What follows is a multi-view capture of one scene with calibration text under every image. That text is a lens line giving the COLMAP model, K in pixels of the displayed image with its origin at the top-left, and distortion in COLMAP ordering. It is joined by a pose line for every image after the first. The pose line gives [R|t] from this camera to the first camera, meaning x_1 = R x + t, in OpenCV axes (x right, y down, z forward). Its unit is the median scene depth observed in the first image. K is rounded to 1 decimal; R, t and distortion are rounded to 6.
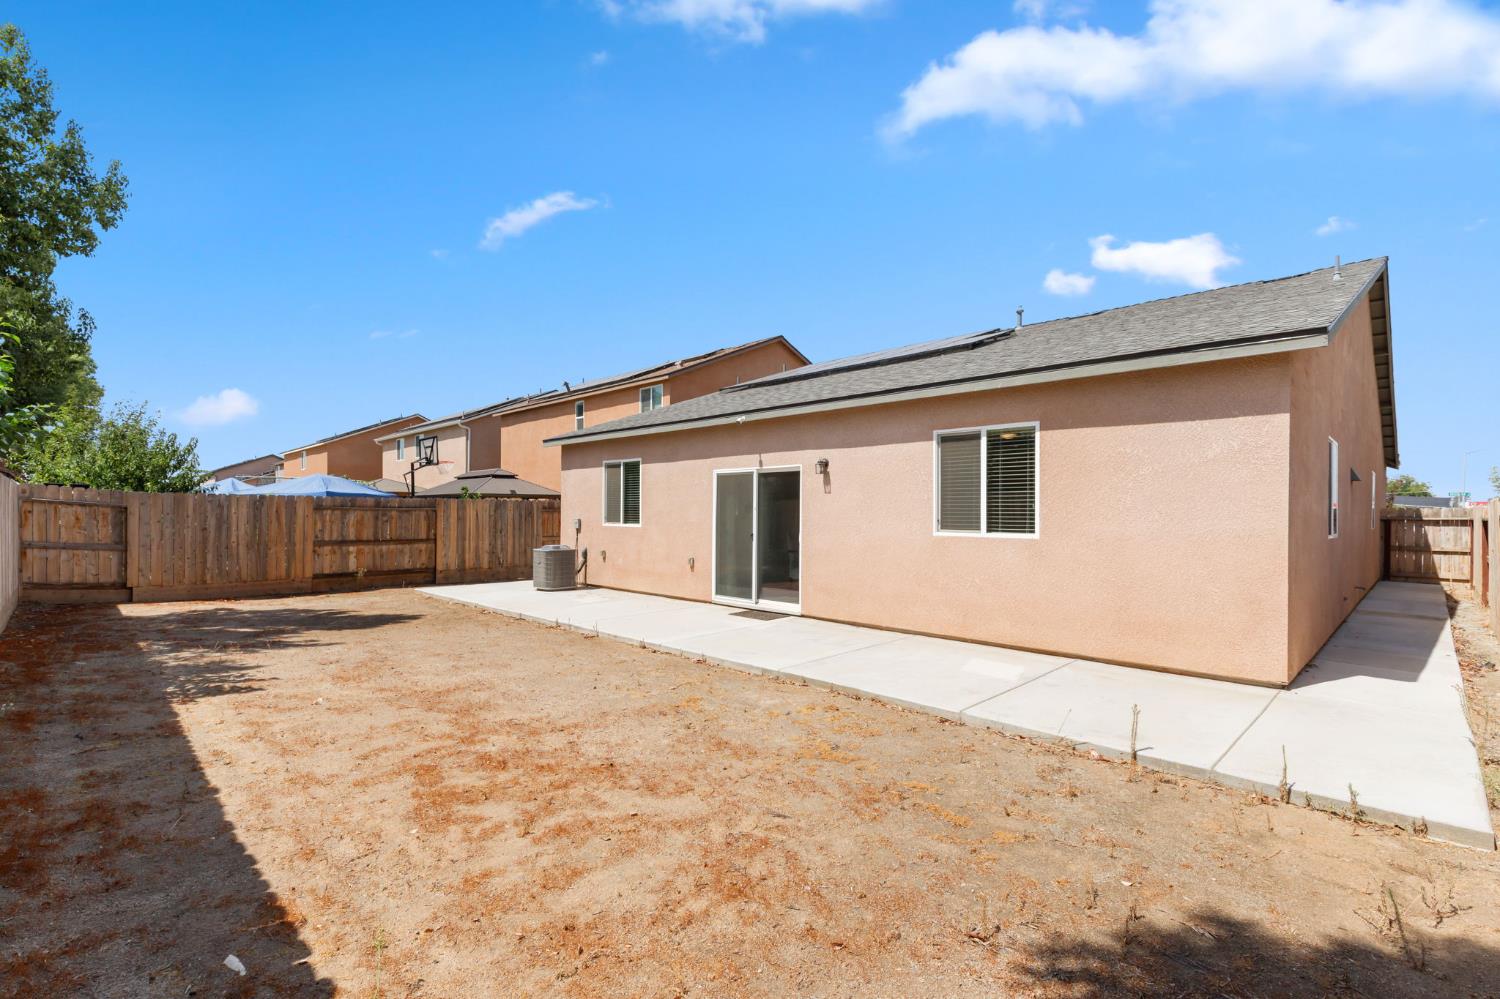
lens RADIAL K [[674.7, 0, 742.4], [0, 674.7, 522.3], [0, 0, 1]] dist [0.000410, 0.000082]
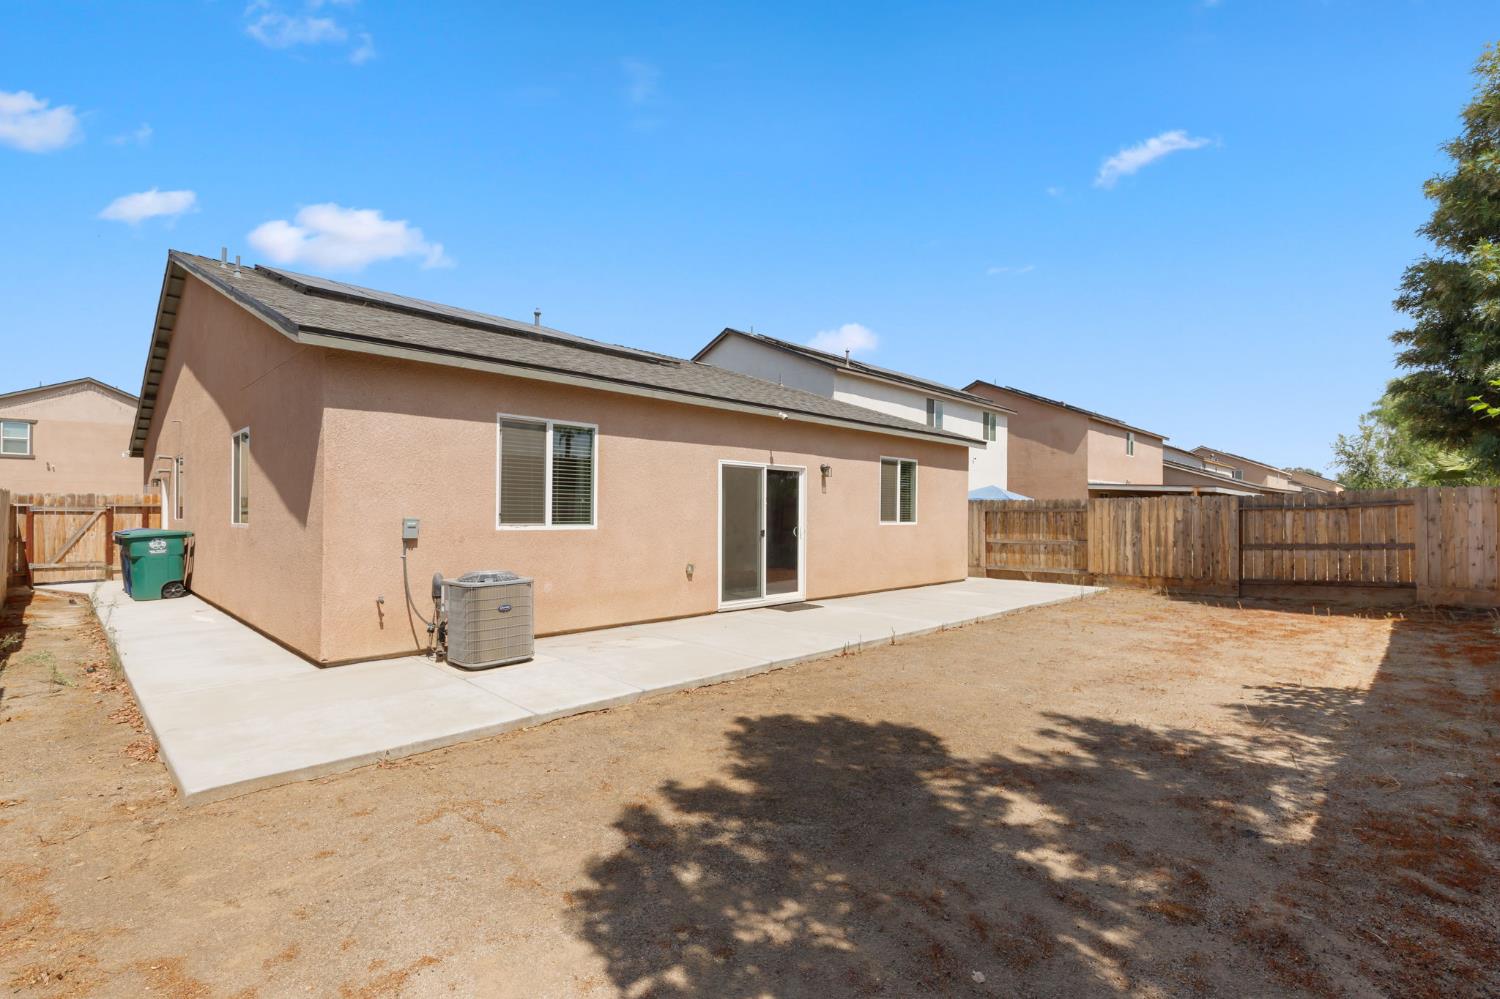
lens RADIAL K [[730.8, 0, 749.6], [0, 730.8, 512.6], [0, 0, 1]] dist [-0.001818, 0.000700]
pose [[-0.034315, -0.008392, 0.999376, -1.042319], [-0.000122, 0.999965, 0.008393, -0.017575], [-0.999411, 0.000166, -0.034315, 1.048046]]
